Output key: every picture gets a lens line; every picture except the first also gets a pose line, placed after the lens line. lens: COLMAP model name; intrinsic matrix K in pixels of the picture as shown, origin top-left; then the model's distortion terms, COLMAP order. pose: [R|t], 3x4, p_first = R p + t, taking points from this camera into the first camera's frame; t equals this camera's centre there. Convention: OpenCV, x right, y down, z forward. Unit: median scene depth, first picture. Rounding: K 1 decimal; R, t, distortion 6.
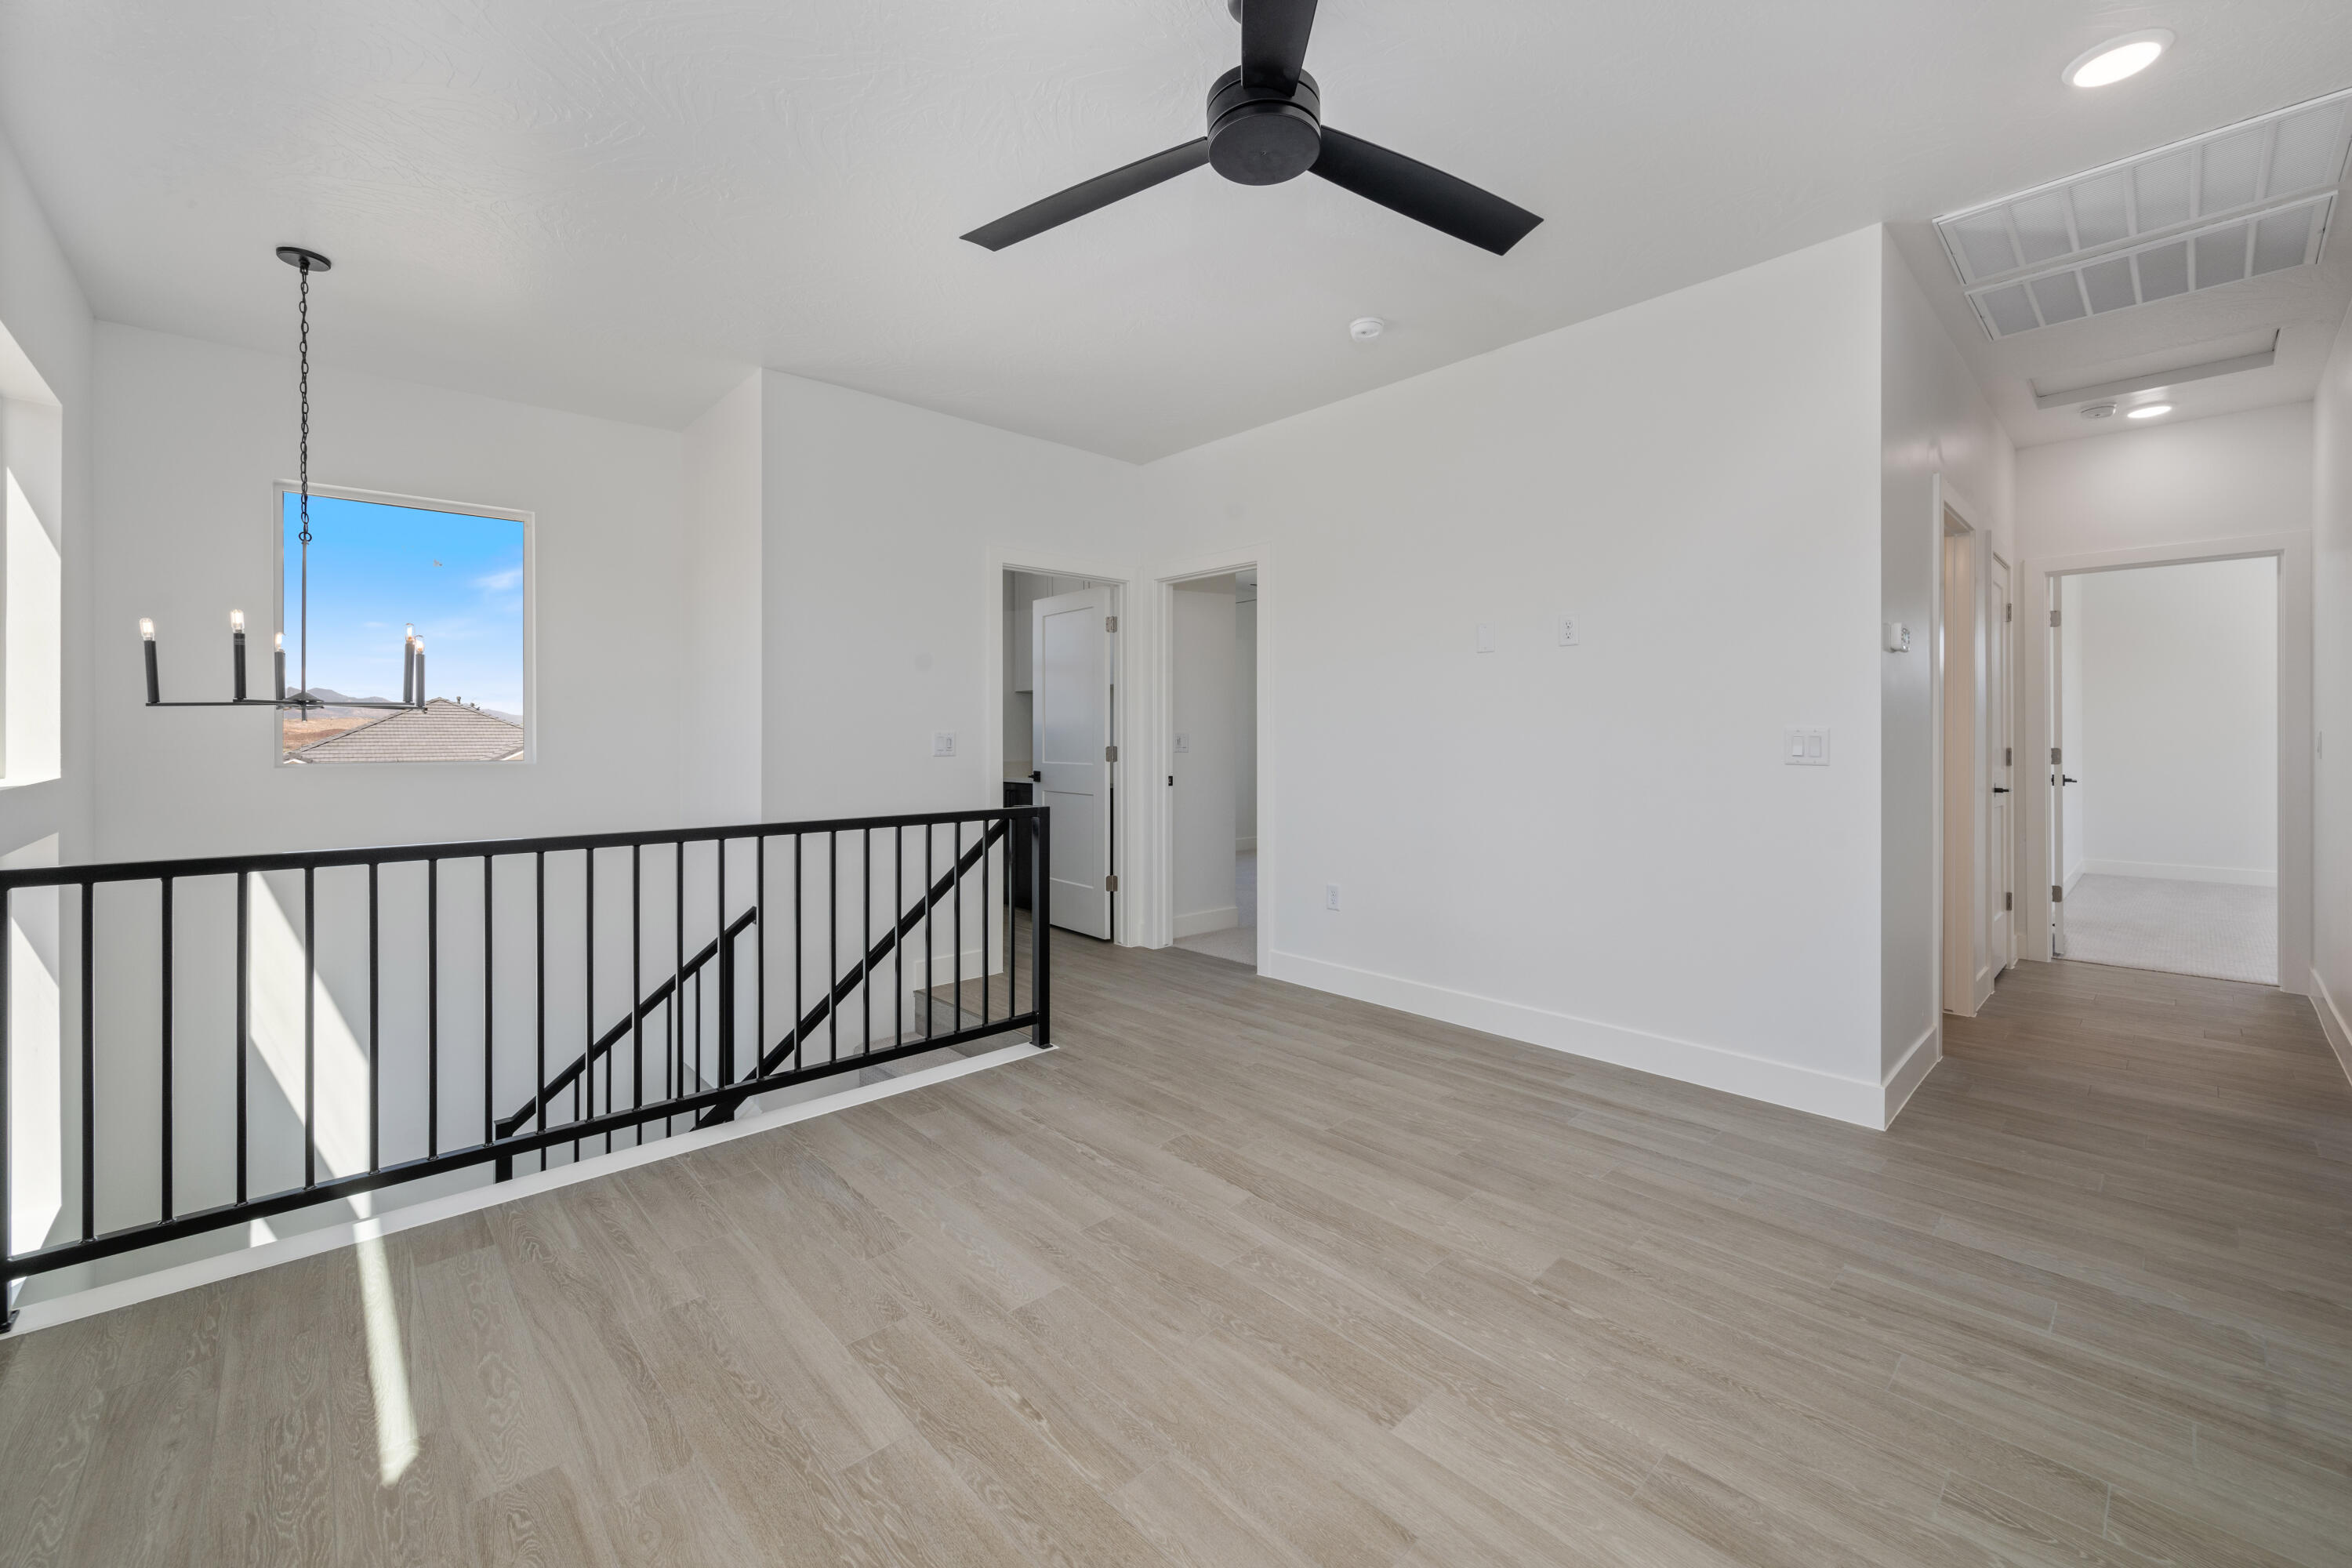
lens RADIAL K [[924.8, 0, 1181.8], [0, 924.8, 763.0], [0, 0, 1]] dist [-0.001792, -0.000281]
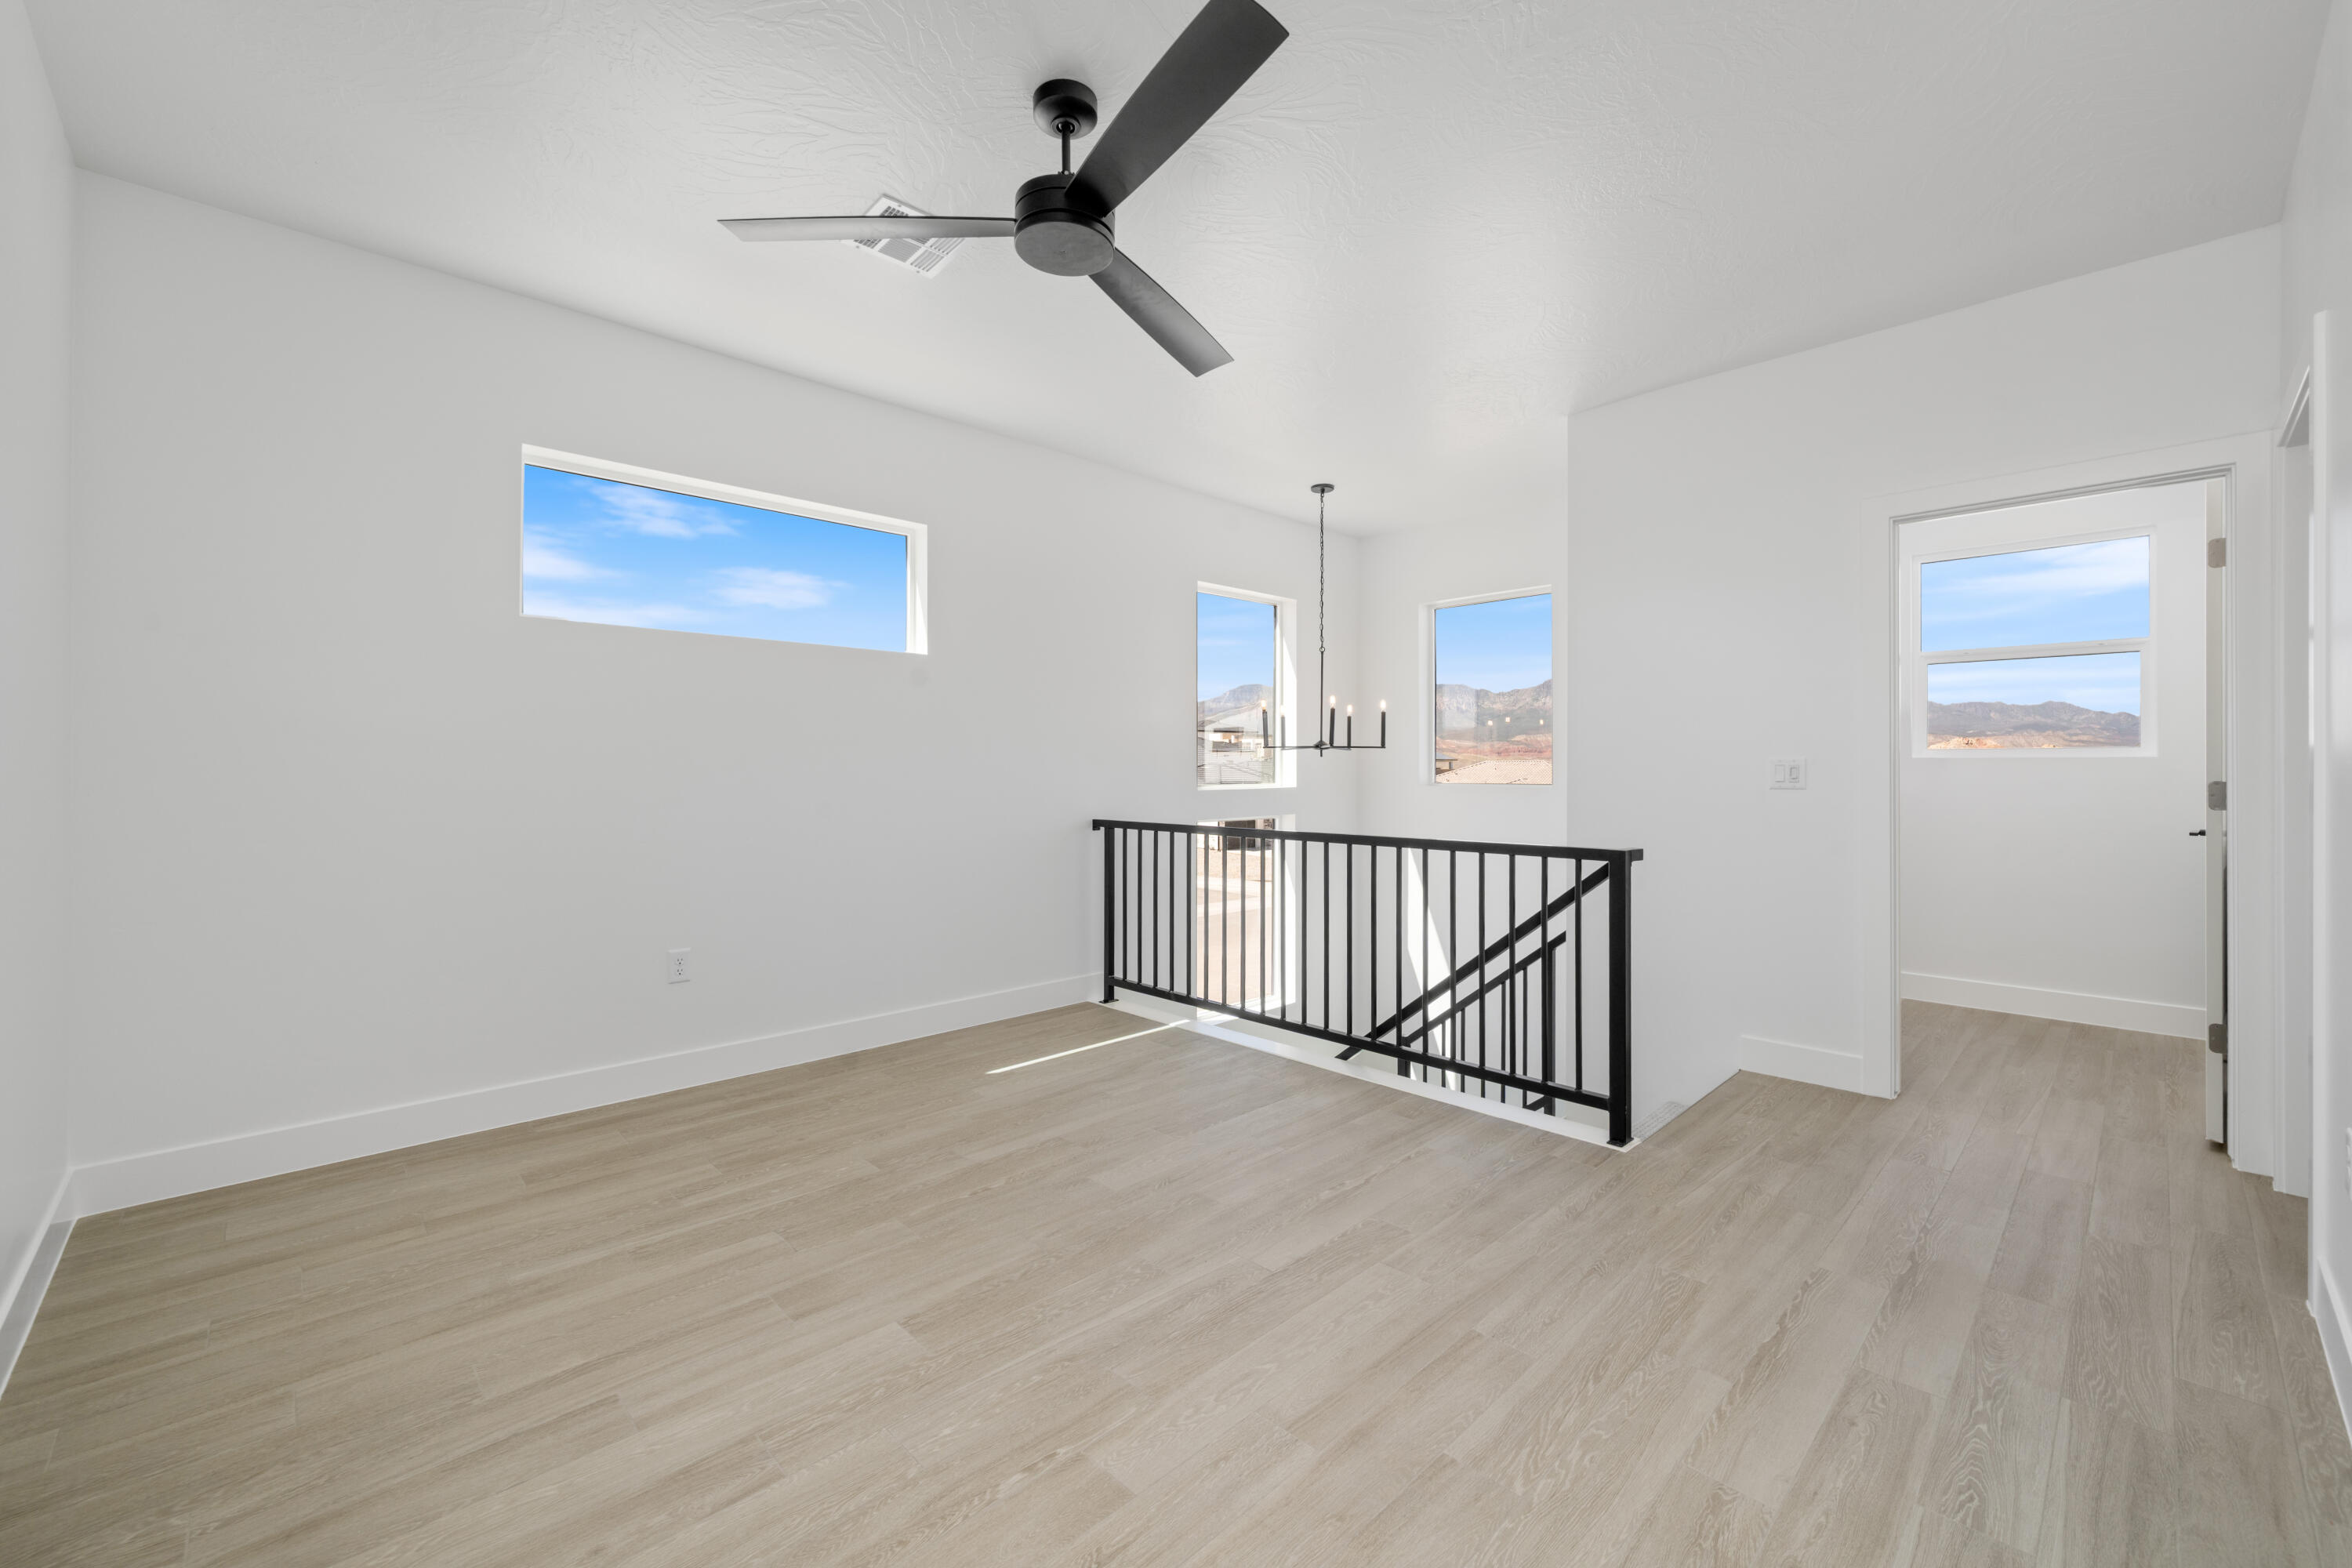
lens RADIAL K [[923.5, 0, 1196.9], [0, 923.5, 783.8], [0, 0, 1]] dist [0.001350, 0.000130]
pose [[0.048414, 0.020387, -0.998619, 0.890549], [-0.023809, 0.999531, 0.019251, -0.026373], [0.998544, 0.022844, 0.048877, 0.796707]]
